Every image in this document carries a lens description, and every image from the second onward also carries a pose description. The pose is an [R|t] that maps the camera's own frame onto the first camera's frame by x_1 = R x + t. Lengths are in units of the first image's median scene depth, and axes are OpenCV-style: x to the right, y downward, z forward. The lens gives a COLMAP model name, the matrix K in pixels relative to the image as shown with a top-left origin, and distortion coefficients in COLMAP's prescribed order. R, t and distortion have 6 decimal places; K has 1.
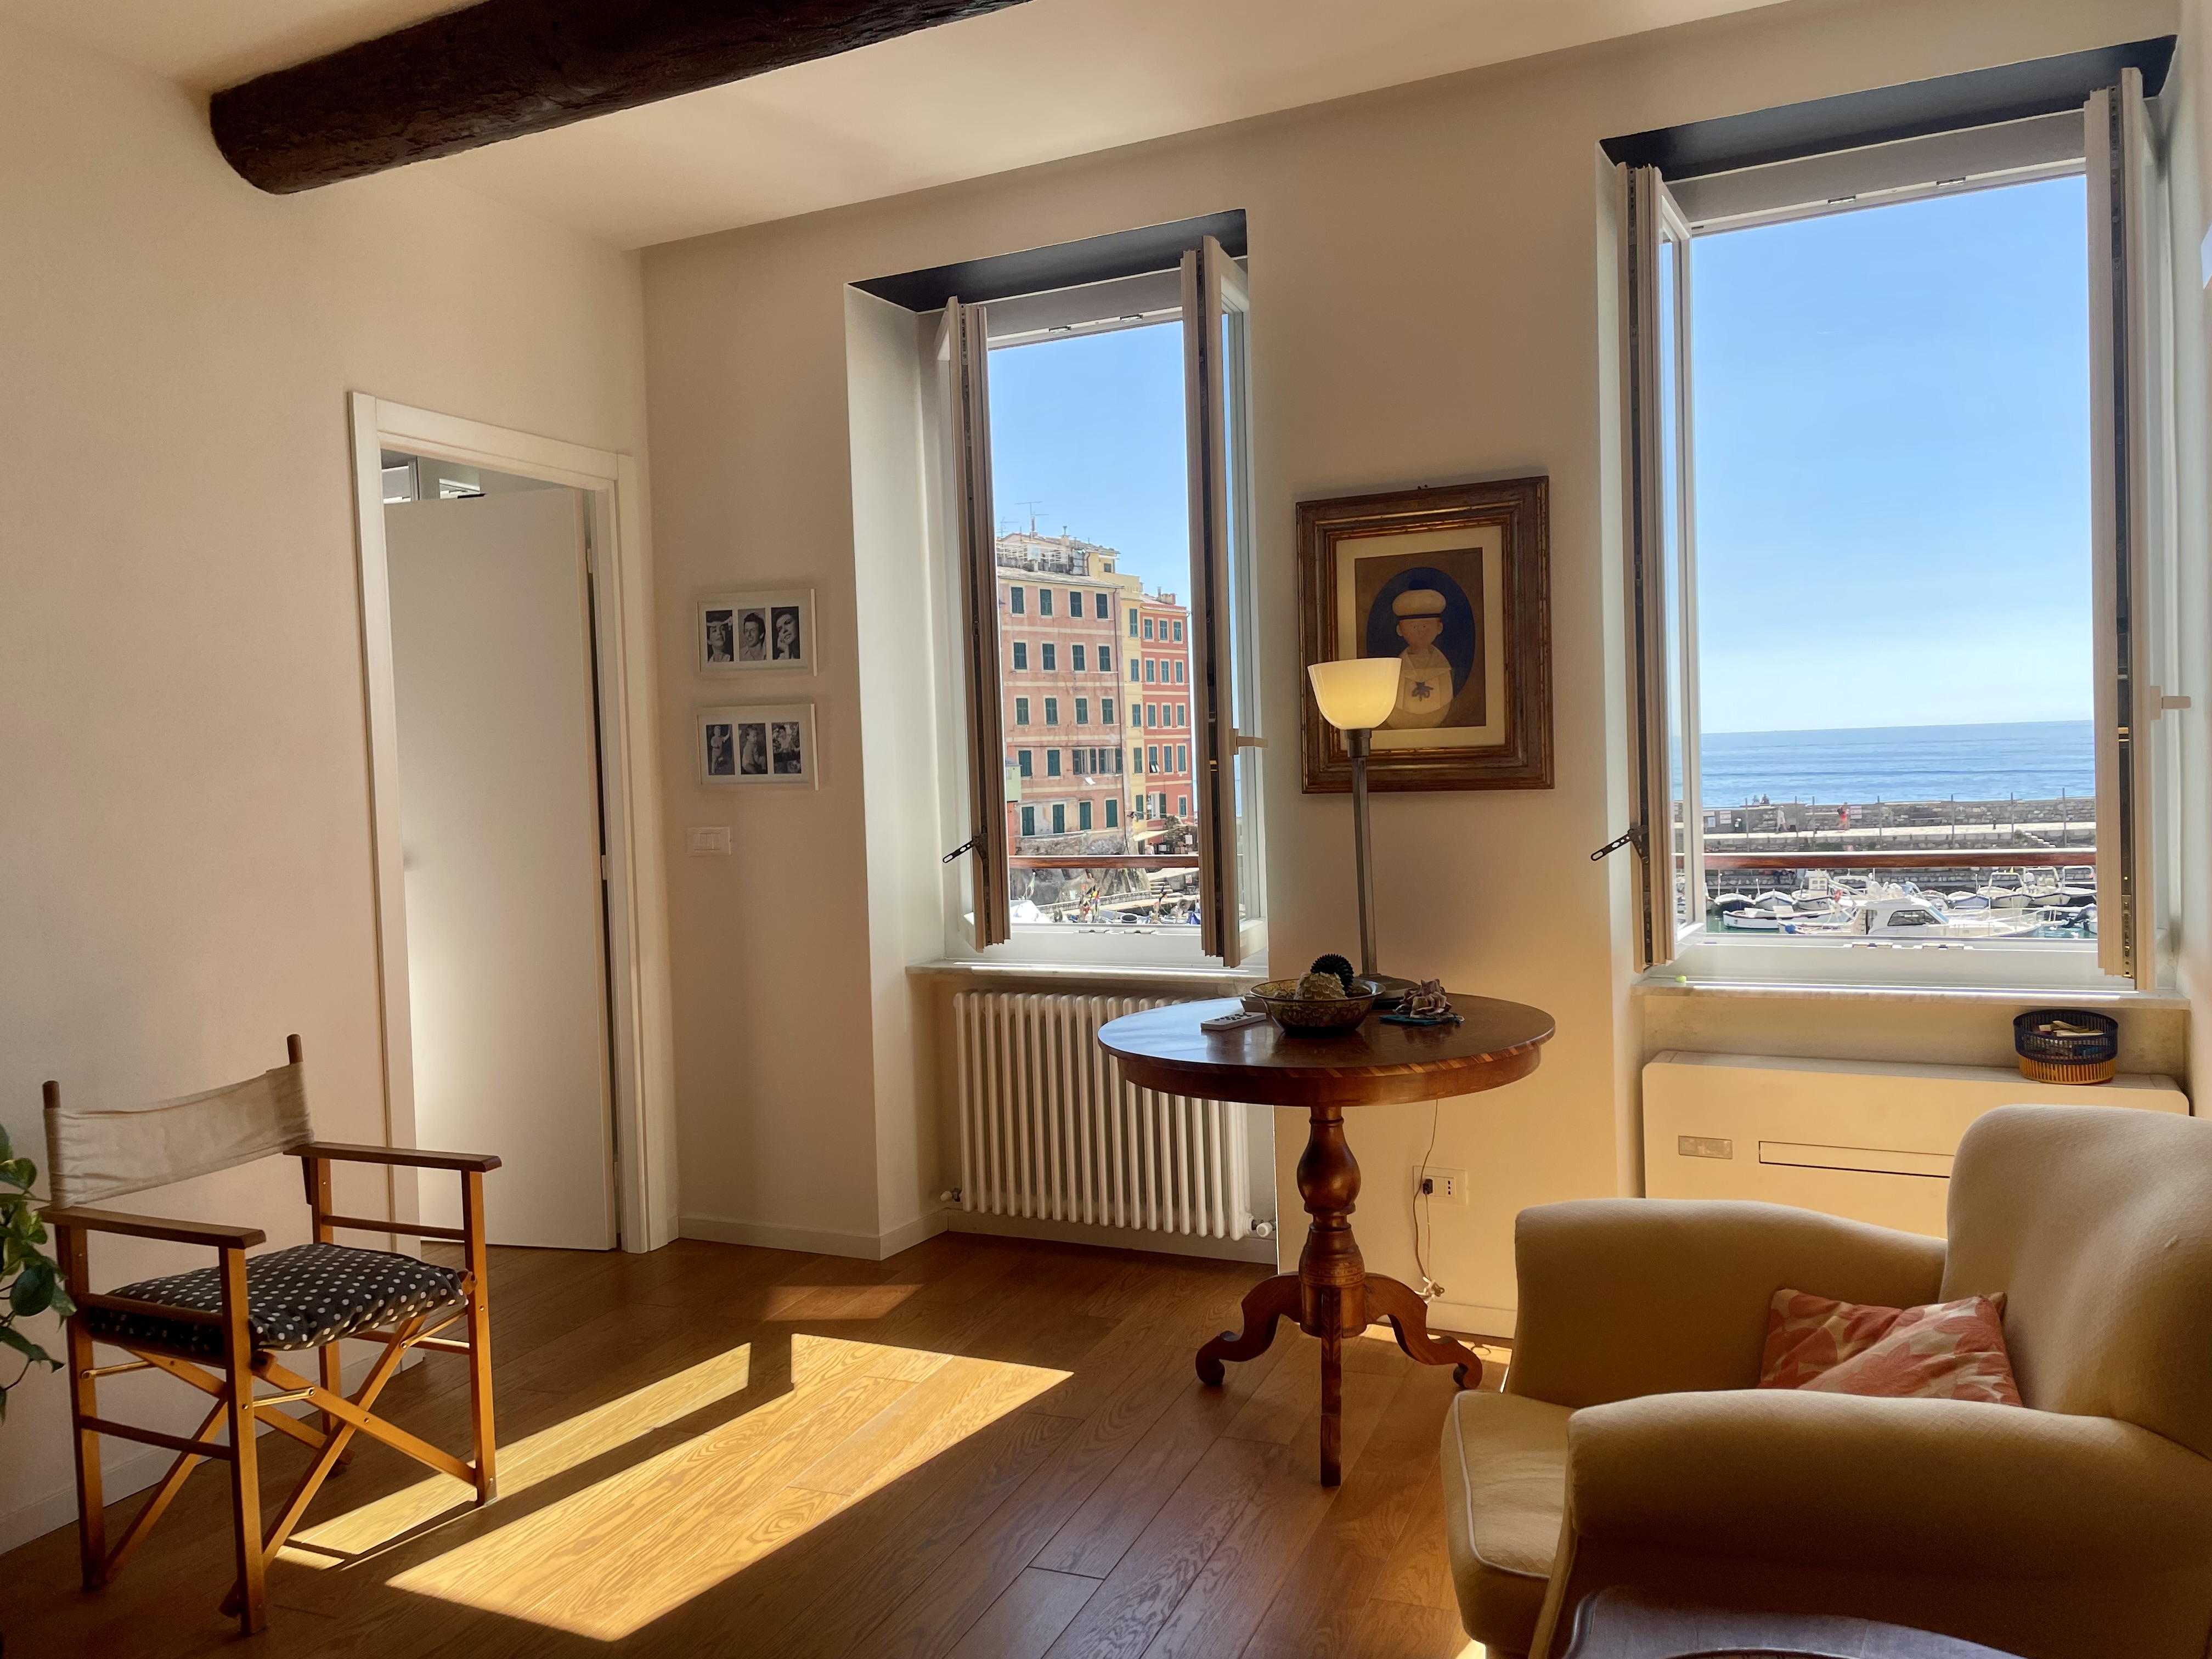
lens RADIAL K [[1680.4, 0, 1138.0], [0, 1680.4, 801.3], [0, 0, 1]] dist [0.103236, -0.136252]
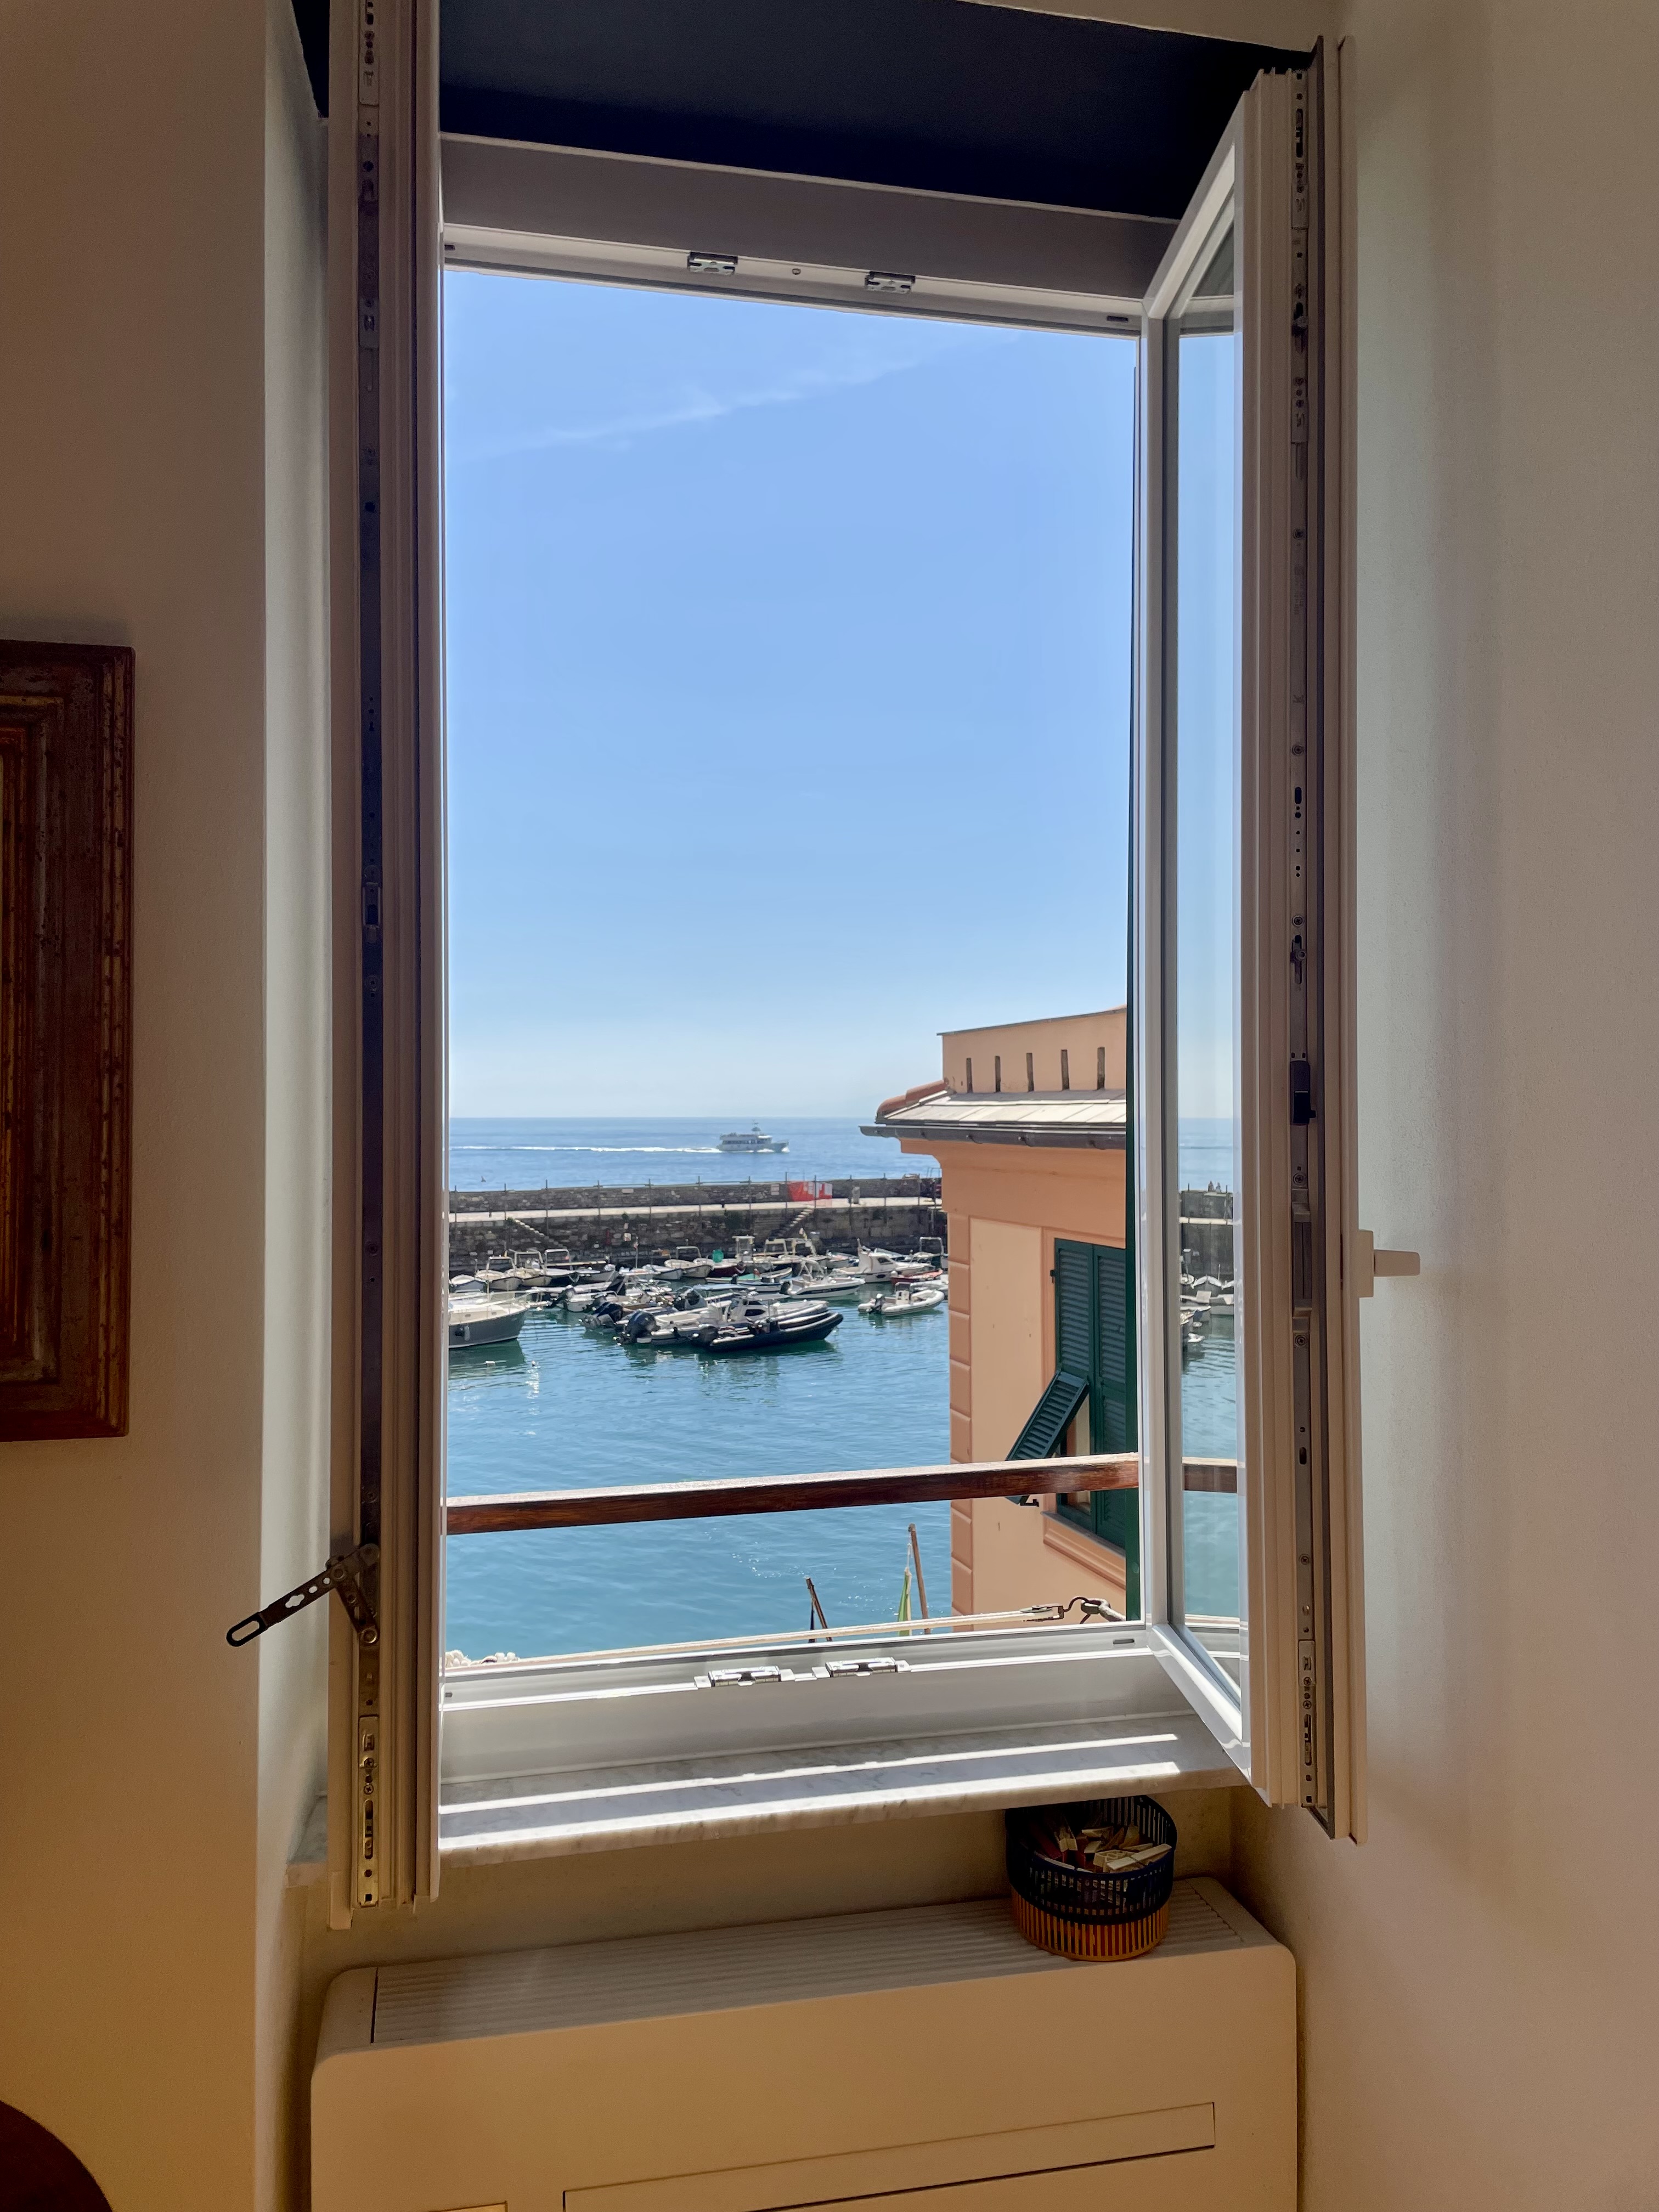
lens RADIAL K [[1680.4, 0, 830.8], [0, 1680.4, 1107.5], [0, 0, 1]] dist [0.103236, -0.136252]
pose [[0.785339, 0.038674, 0.617857, 0.126429], [-0.010252, 0.998722, -0.049483, -0.065379], [-0.618981, 0.032527, 0.784732, 0.584762]]
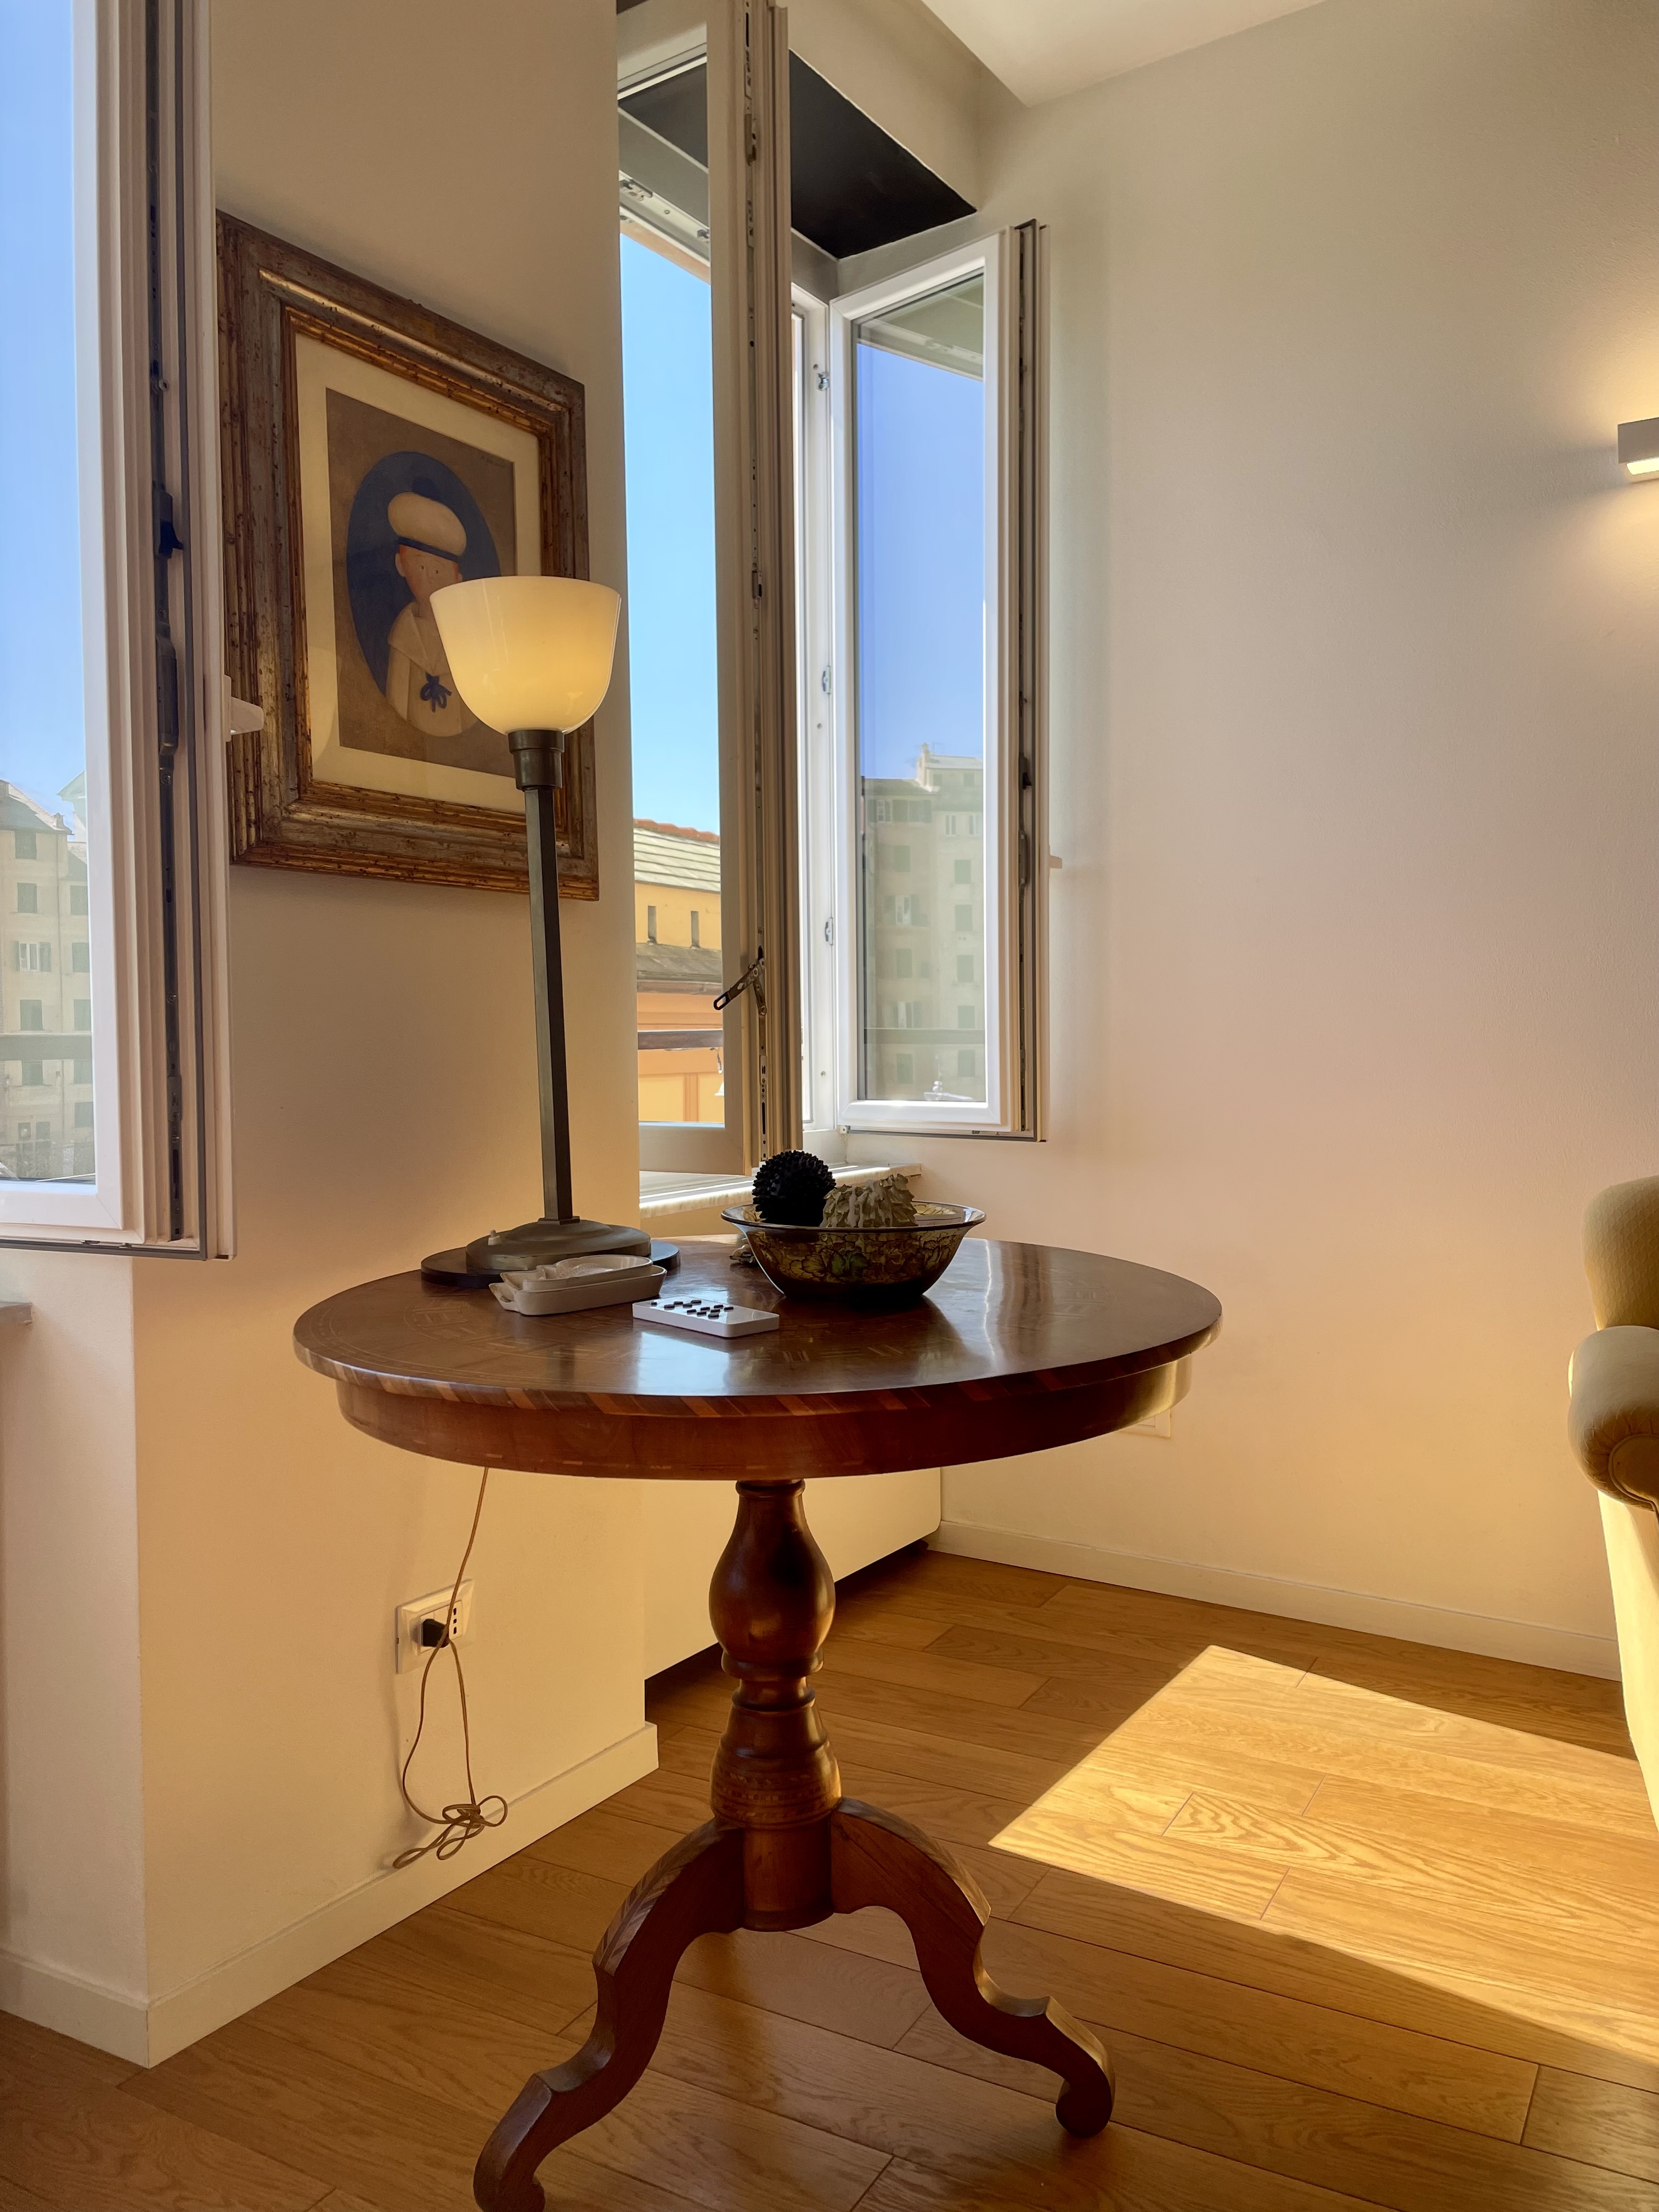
lens RADIAL K [[1680.4, 0, 830.8], [0, 1680.4, 1107.5], [0, 0, 1]] dist [0.103236, -0.136252]
pose [[0.128019, -0.000735, 0.991771, -0.359501], [0.034196, 0.999408, -0.003673, 0.074336], [-0.991182, 0.034385, 0.127969, 0.837054]]
